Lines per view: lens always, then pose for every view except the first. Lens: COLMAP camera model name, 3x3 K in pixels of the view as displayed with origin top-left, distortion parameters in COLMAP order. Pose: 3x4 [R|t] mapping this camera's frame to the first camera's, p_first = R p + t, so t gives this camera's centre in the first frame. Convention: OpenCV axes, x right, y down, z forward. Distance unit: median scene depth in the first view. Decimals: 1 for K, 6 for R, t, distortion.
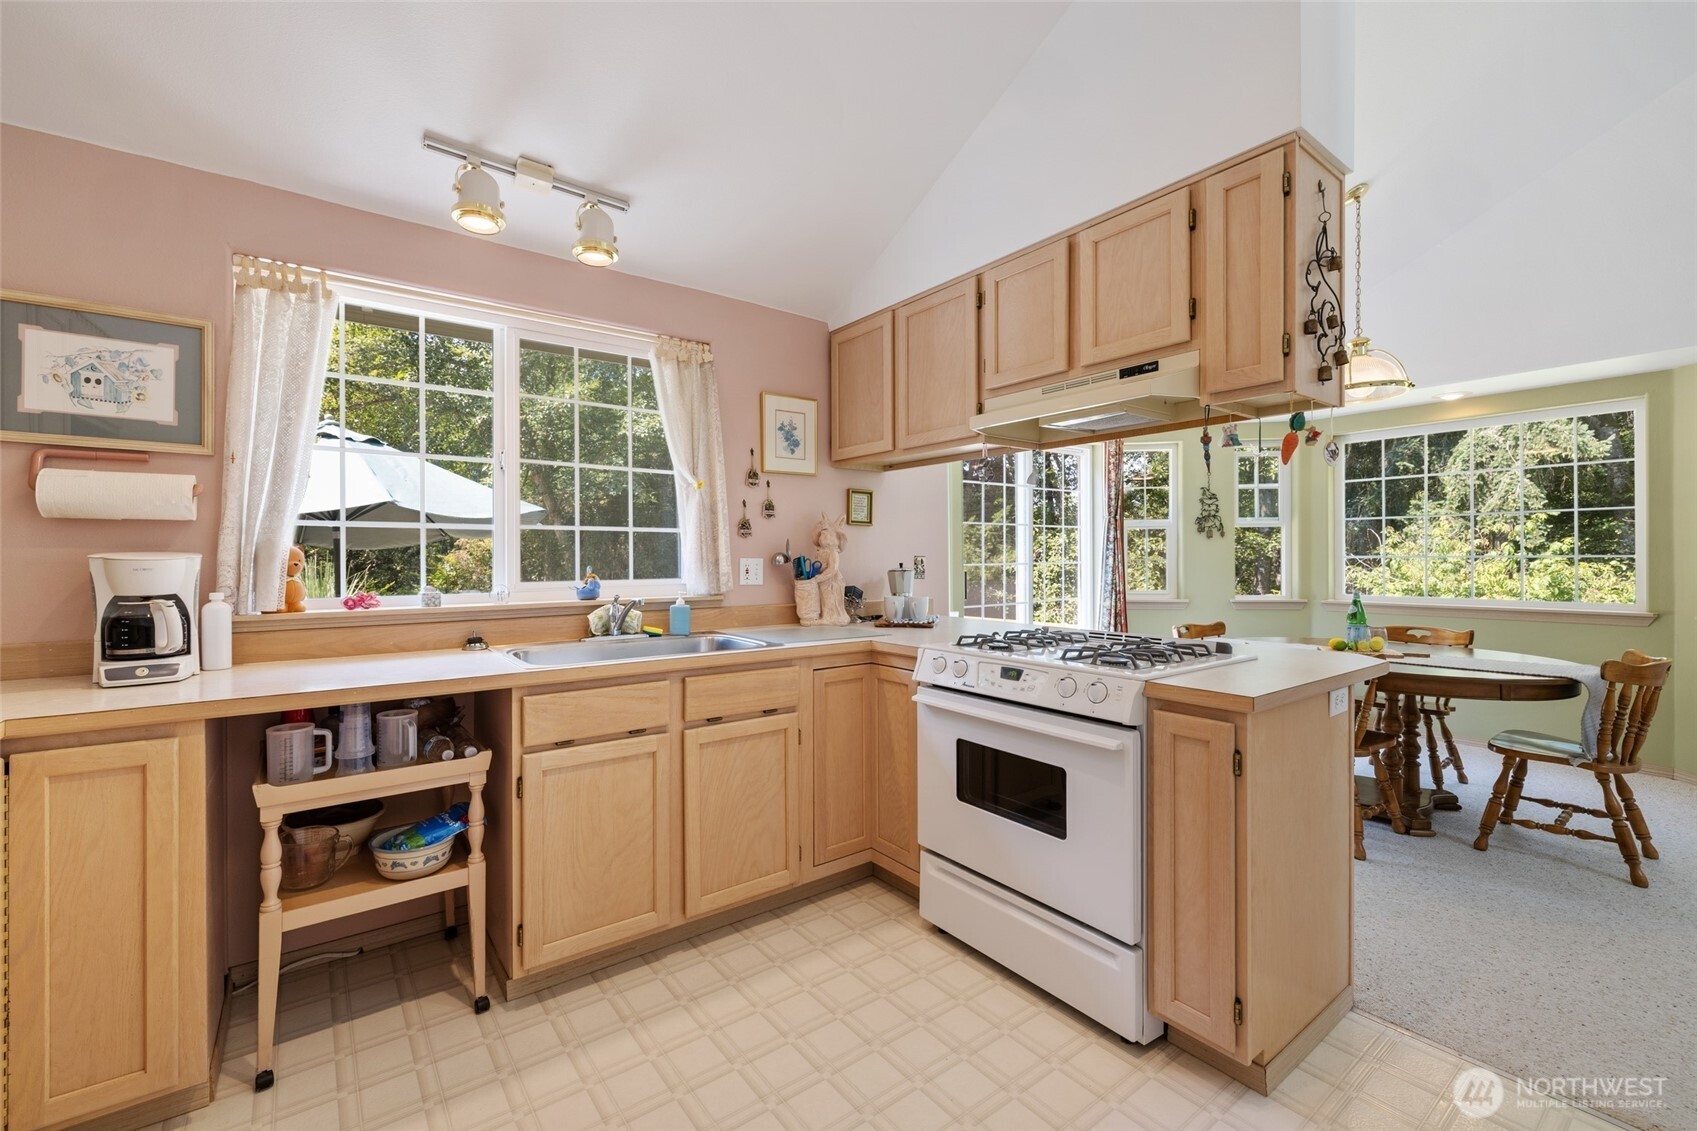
lens RADIAL K [[718.0, 0, 849.9], [0, 718.0, 559.0], [0, 0, 1]] dist [-0.001764, -0.000153]
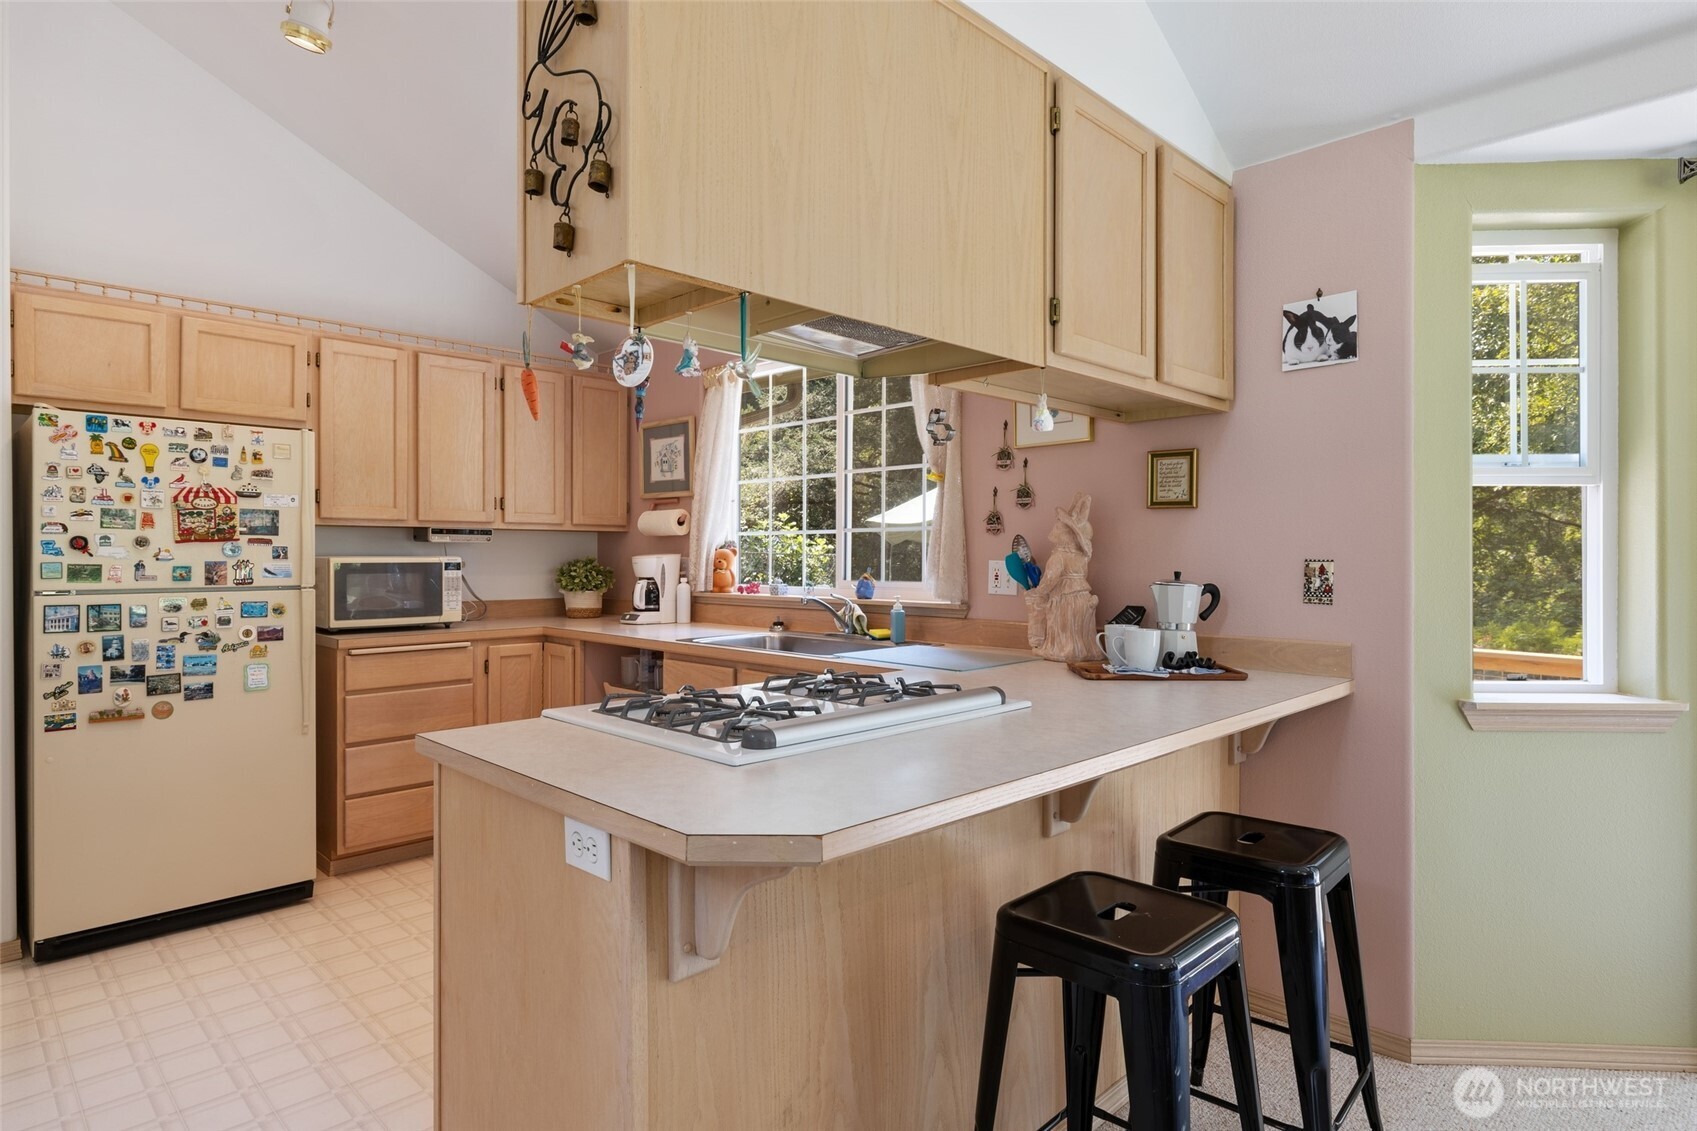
lens RADIAL K [[927.0, 0, 848.8], [0, 927.0, 557.4], [0, 0, 1]] dist [0.001553, 0.000027]
pose [[0.137840, 0.008243, -0.990420, 0.853405], [-0.001286, 0.999966, 0.008144, -0.012692], [0.990454, 0.000151, 0.137846, 0.695826]]
